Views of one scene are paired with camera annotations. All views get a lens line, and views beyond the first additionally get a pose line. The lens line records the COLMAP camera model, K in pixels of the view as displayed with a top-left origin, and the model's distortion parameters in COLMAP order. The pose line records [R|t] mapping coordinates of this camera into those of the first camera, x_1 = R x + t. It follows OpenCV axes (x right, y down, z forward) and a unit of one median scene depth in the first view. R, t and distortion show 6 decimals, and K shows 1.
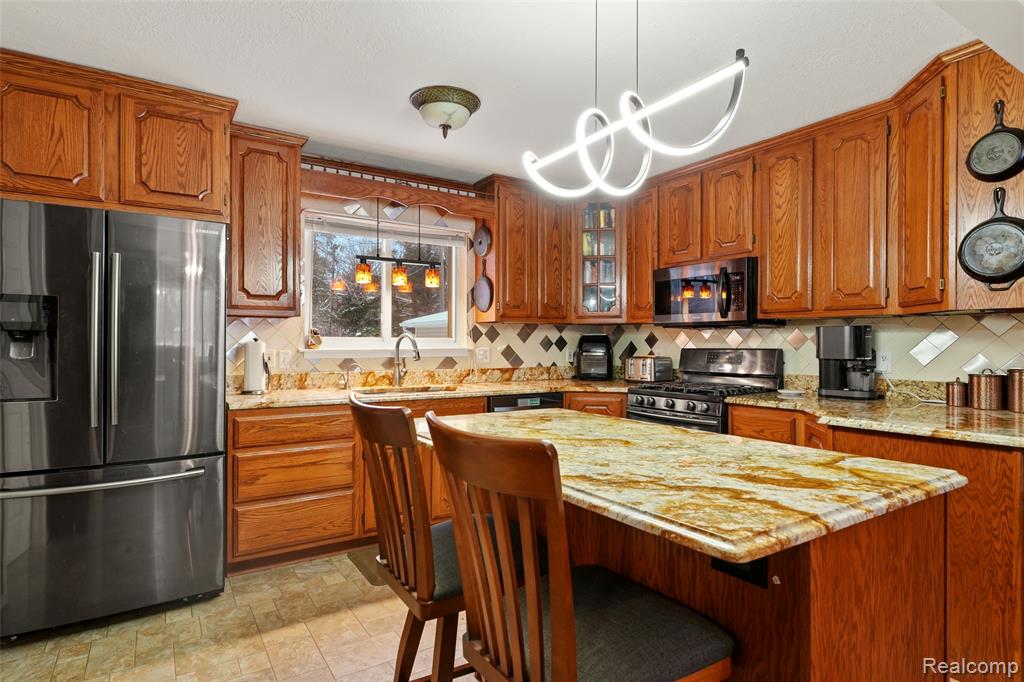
lens RADIAL K [[557.9, 0, 512.5], [0, 557.9, 345.3], [0, 0, 1]] dist [-0.000828, 0.000827]
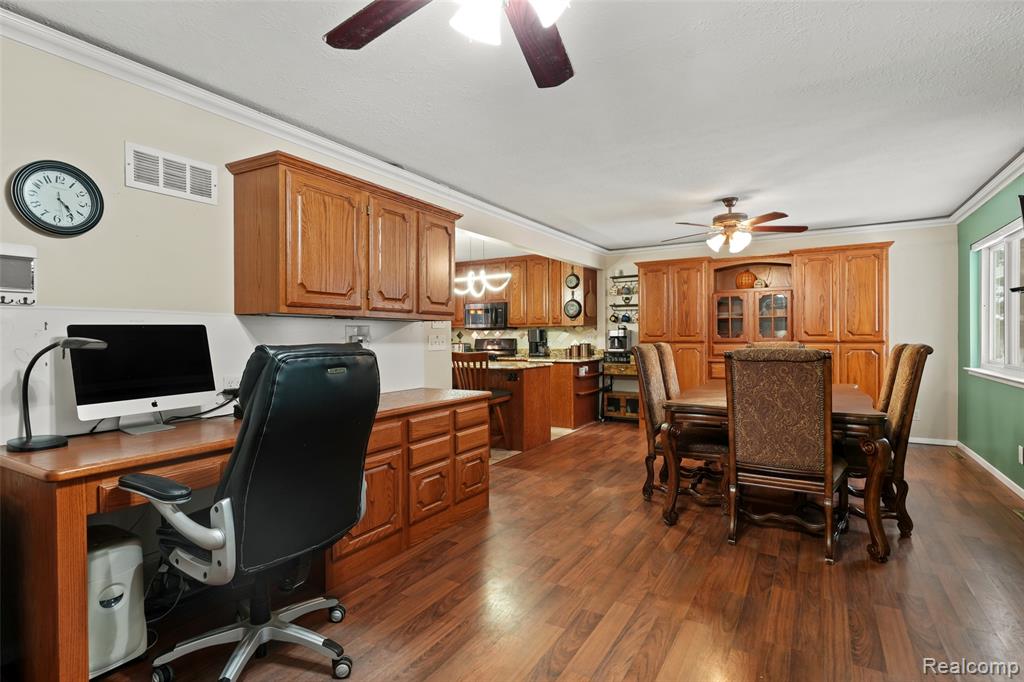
lens RADIAL K [[505.1, 0, 510.1], [0, 505.1, 337.6], [0, 0, 1]] dist [0.000752, -0.001496]
pose [[0.901438, -0.008737, 0.432821, -0.477411], [0.010854, 0.999938, -0.002420, 0.006633], [-0.432773, 0.006879, 0.901477, -0.941541]]
